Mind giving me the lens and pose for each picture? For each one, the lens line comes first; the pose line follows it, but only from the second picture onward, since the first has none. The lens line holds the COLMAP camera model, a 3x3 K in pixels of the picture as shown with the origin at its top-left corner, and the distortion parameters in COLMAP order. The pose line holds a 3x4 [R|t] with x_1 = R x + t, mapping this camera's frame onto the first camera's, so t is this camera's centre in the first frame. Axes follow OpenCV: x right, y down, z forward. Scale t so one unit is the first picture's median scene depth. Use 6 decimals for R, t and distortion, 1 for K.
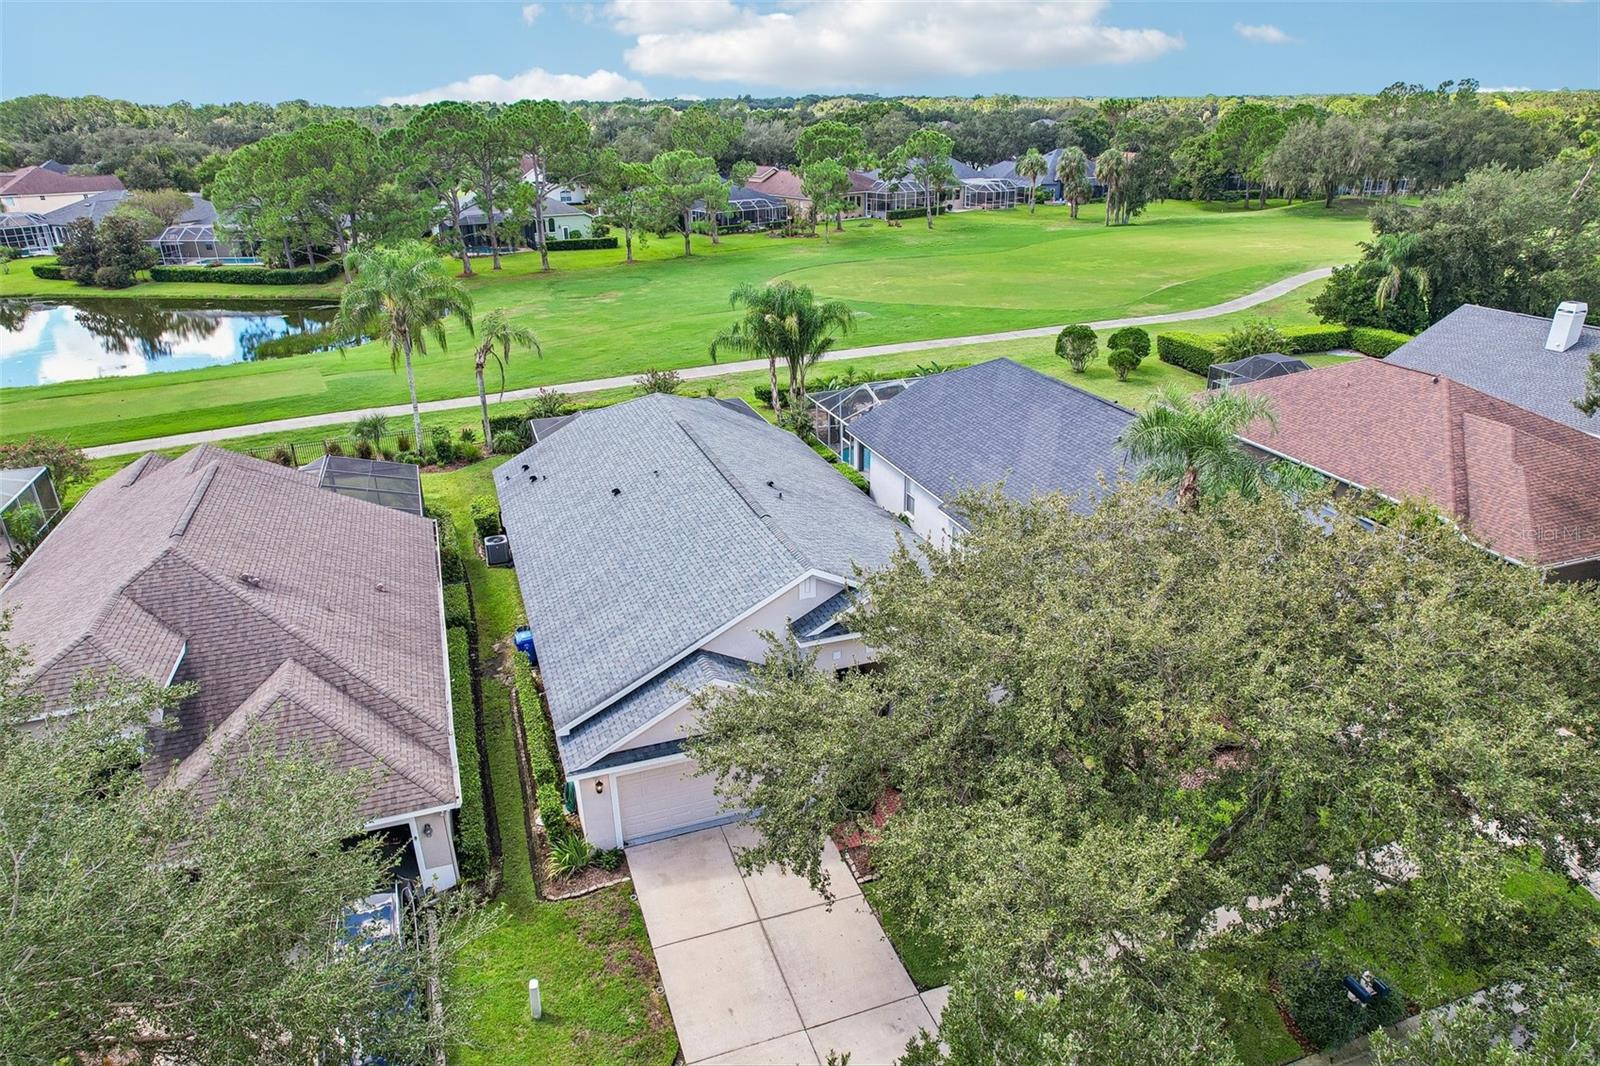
lens RADIAL K [[1034.1, 0, 800.0], [0, 1034.1, 533.0], [0, 0, 1]] dist [-0.061621, 0.054670]
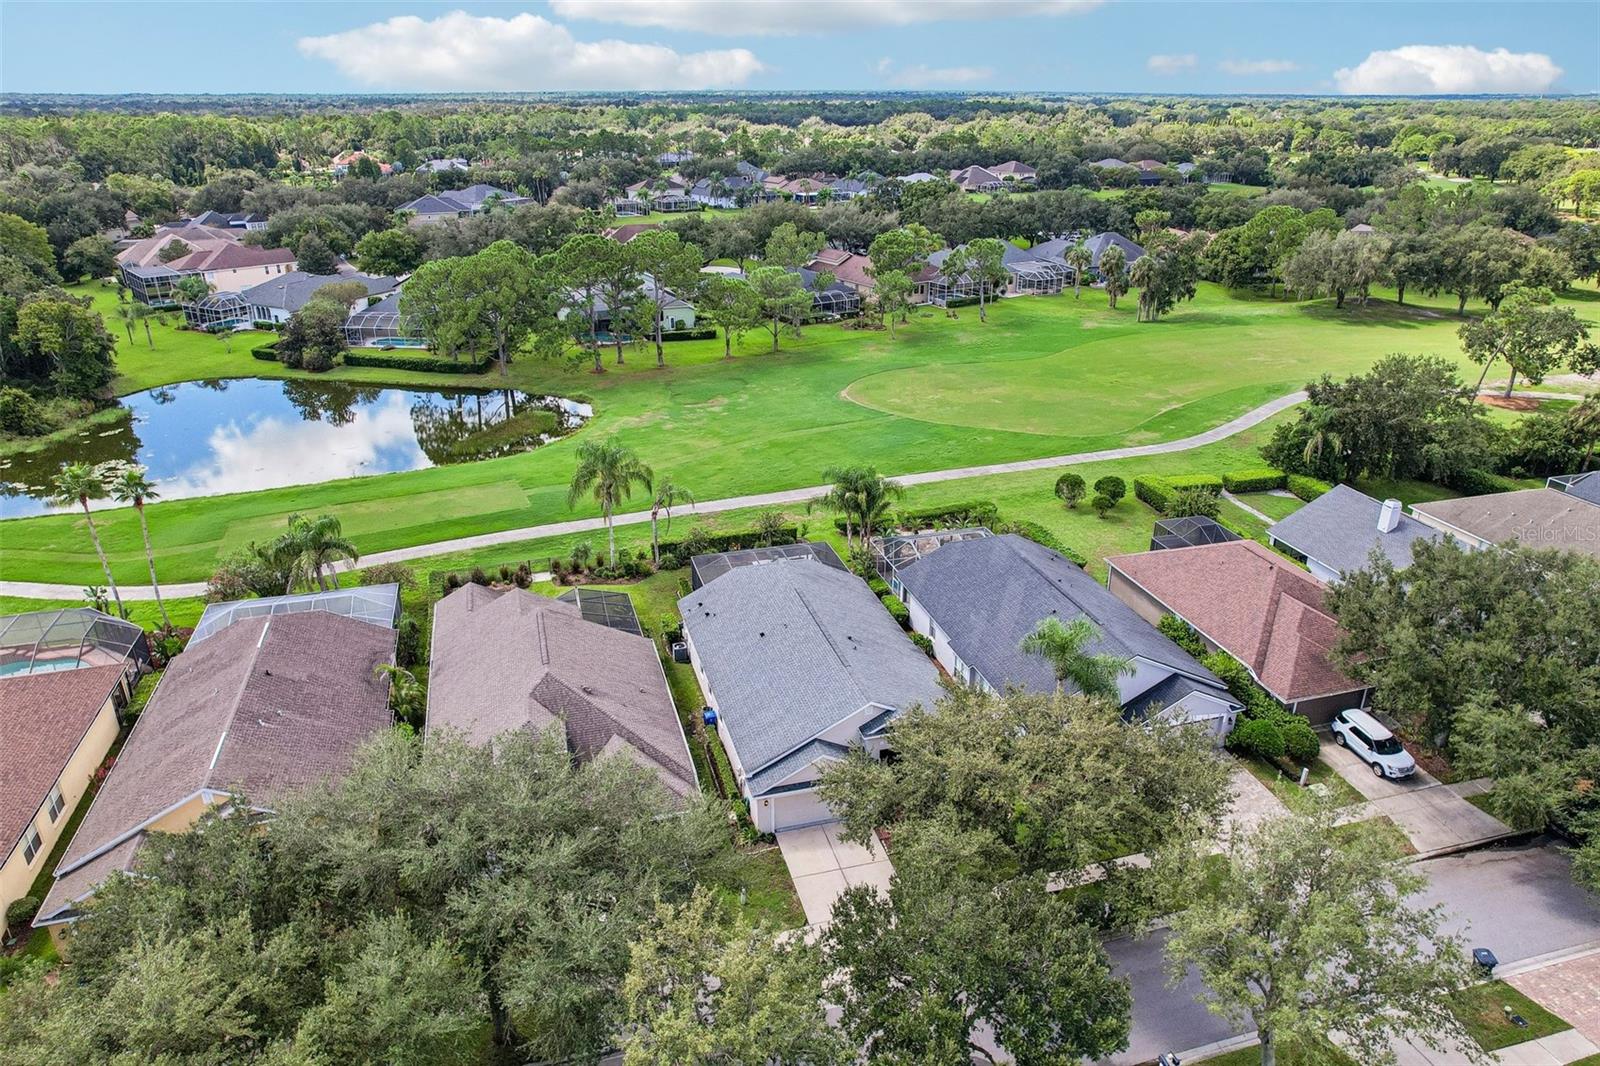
lens RADIAL K [[1058.8, 0, 800.0], [0, 1058.8, 533.0], [0, 0, 1]] dist [-0.056656, 0.044898]
pose [[0.997819, 0.037013, -0.054664, -0.010284], [-0.036949, 0.999315, 0.002179, -0.113227], [0.054707, -0.000154, 0.998502, -0.417543]]
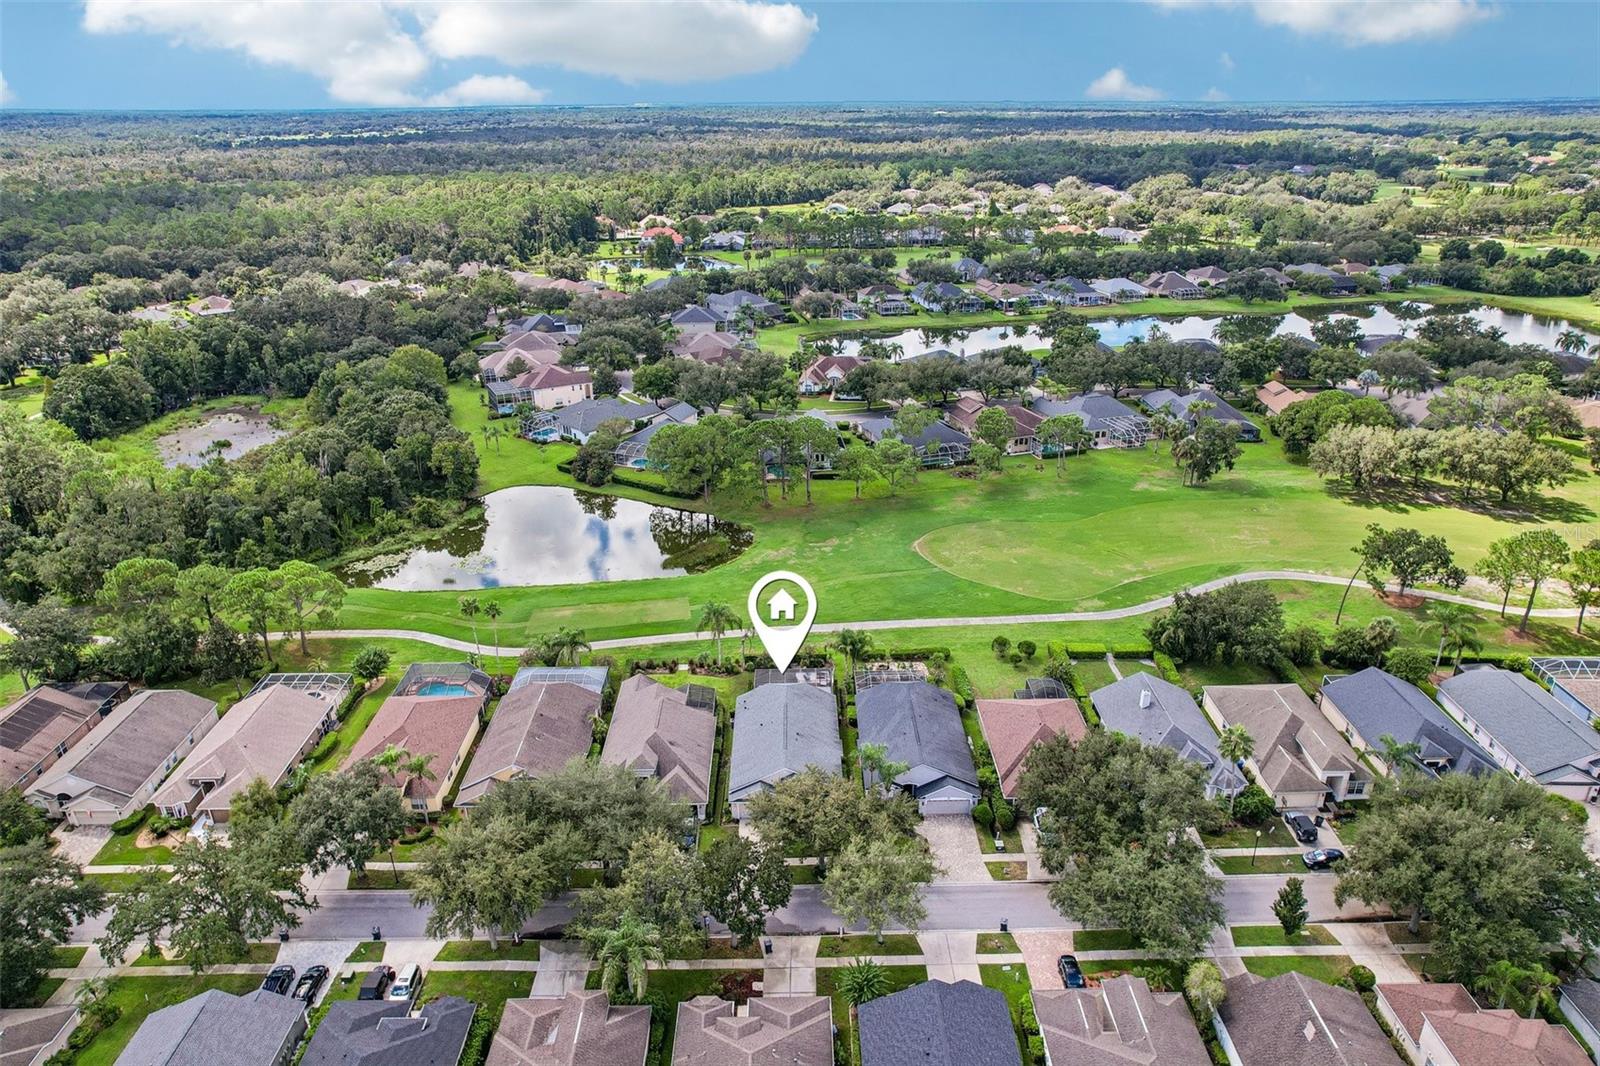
lens RADIAL K [[1034.1, 0, 800.0], [0, 1034.1, 533.0], [0, 0, 1]] dist [-0.061621, 0.054670]
pose [[0.945705, 0.132603, -0.296747, 0.486662], [-0.131035, 0.991056, 0.025261, -0.423688], [0.297442, 0.014995, 0.954622, -1.269252]]
